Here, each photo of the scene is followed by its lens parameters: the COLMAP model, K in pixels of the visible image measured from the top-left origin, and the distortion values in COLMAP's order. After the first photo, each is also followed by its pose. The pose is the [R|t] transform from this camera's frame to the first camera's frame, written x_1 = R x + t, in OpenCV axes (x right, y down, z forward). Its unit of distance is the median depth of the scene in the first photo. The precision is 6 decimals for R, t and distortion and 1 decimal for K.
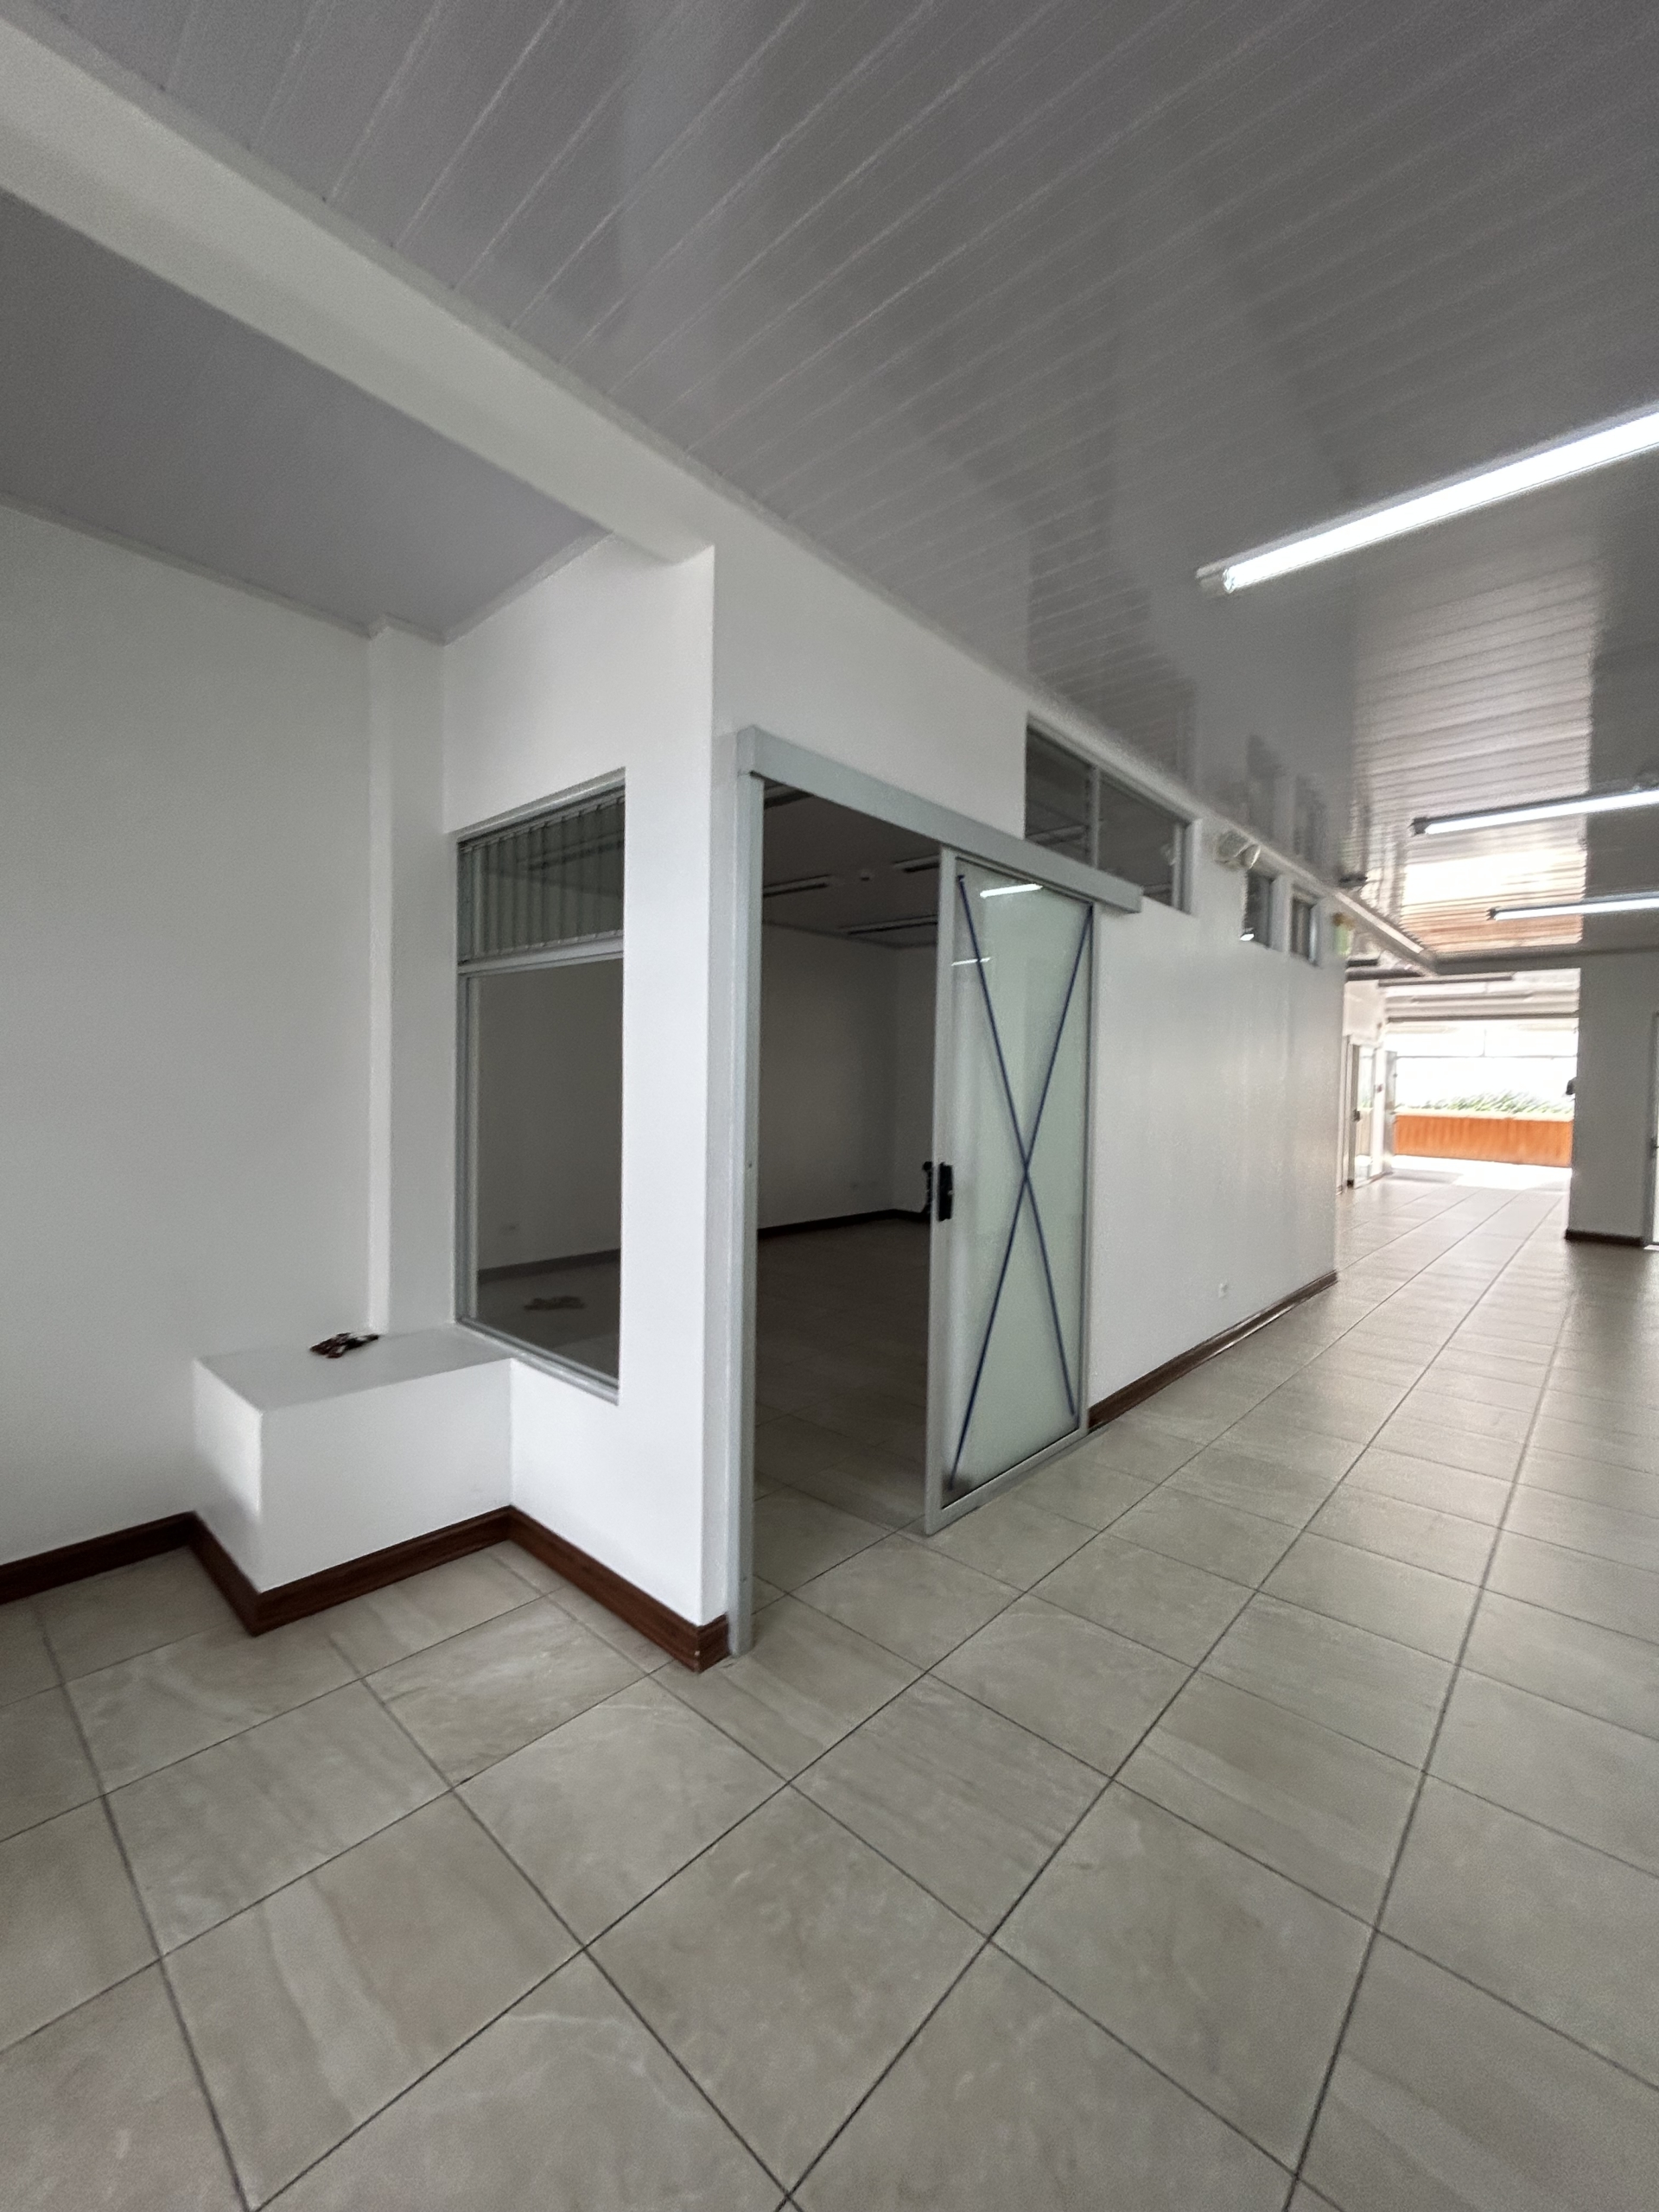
lens RADIAL K [[894.3, 0, 836.9], [0, 894.3, 1102.2], [0, 0, 1]] dist [-0.000622, 0.001056]
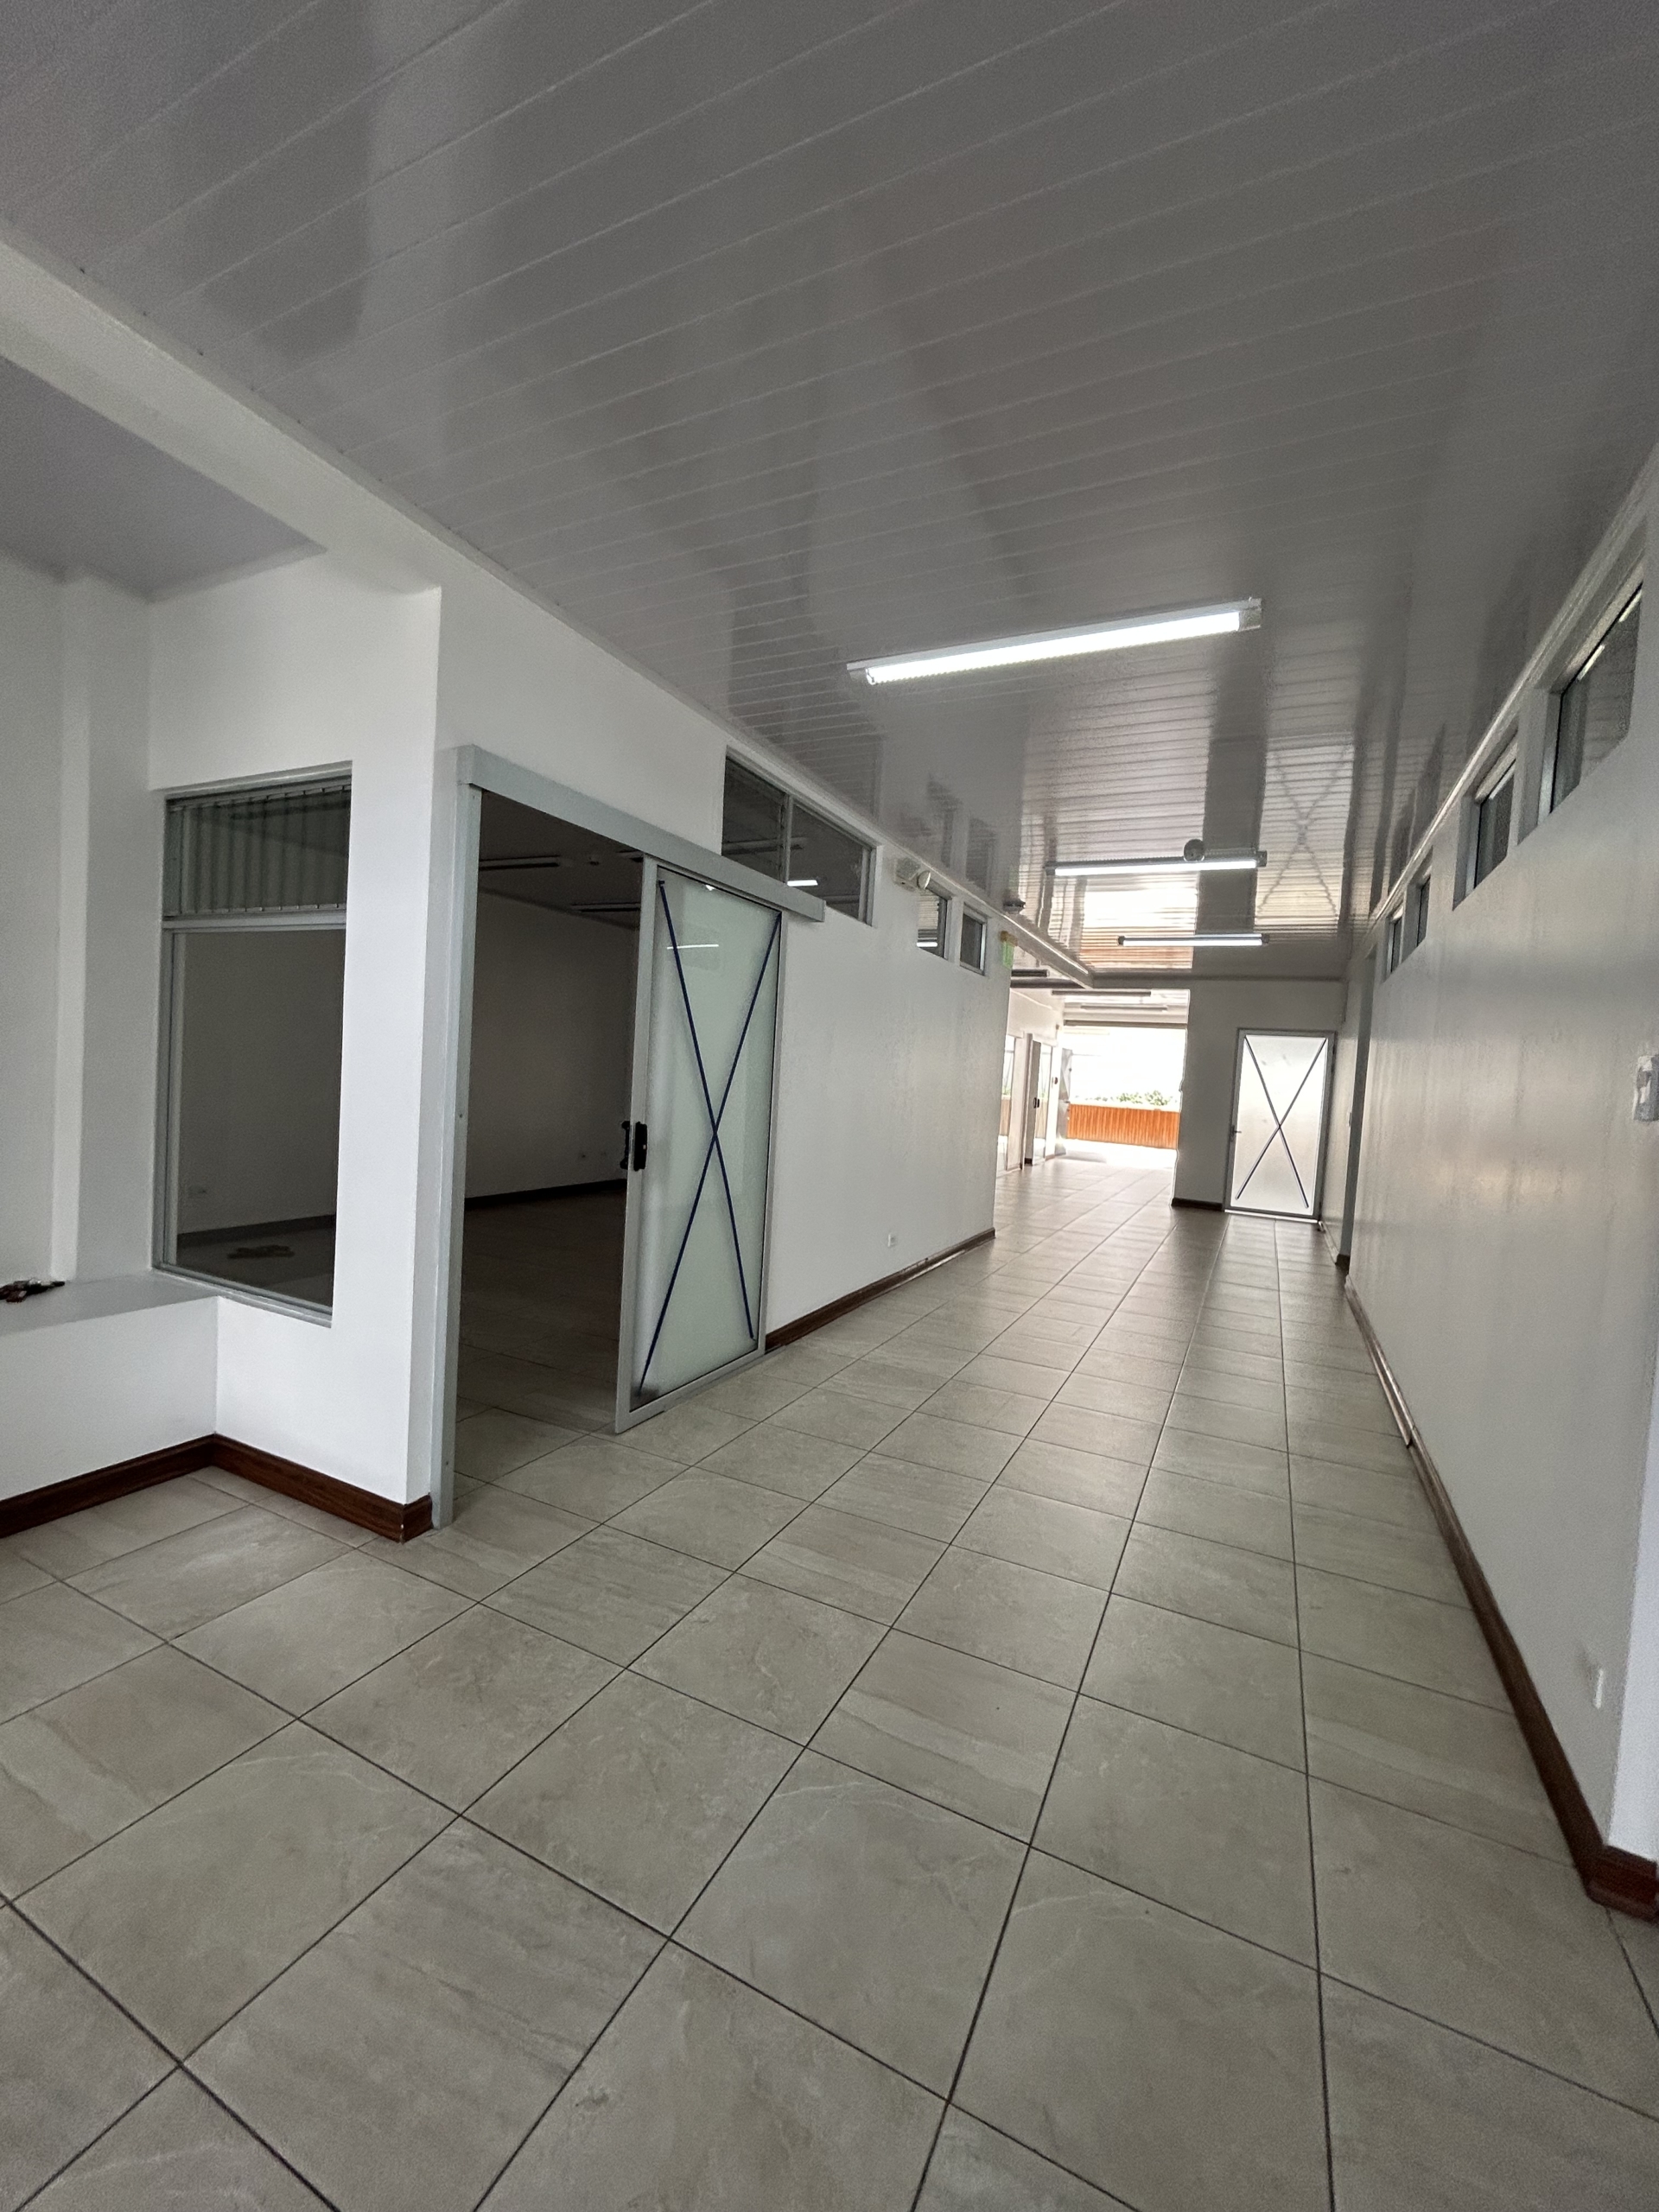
lens RADIAL K [[894.3, 0, 835.9], [0, 894.3, 1104.3], [0, 0, 1]] dist [-0.000622, 0.001056]
pose [[0.960591, 0.027237, 0.276627, 0.040170], [-0.033798, 0.999248, 0.018979, 0.012632], [-0.275902, -0.027580, 0.960790, -0.213117]]
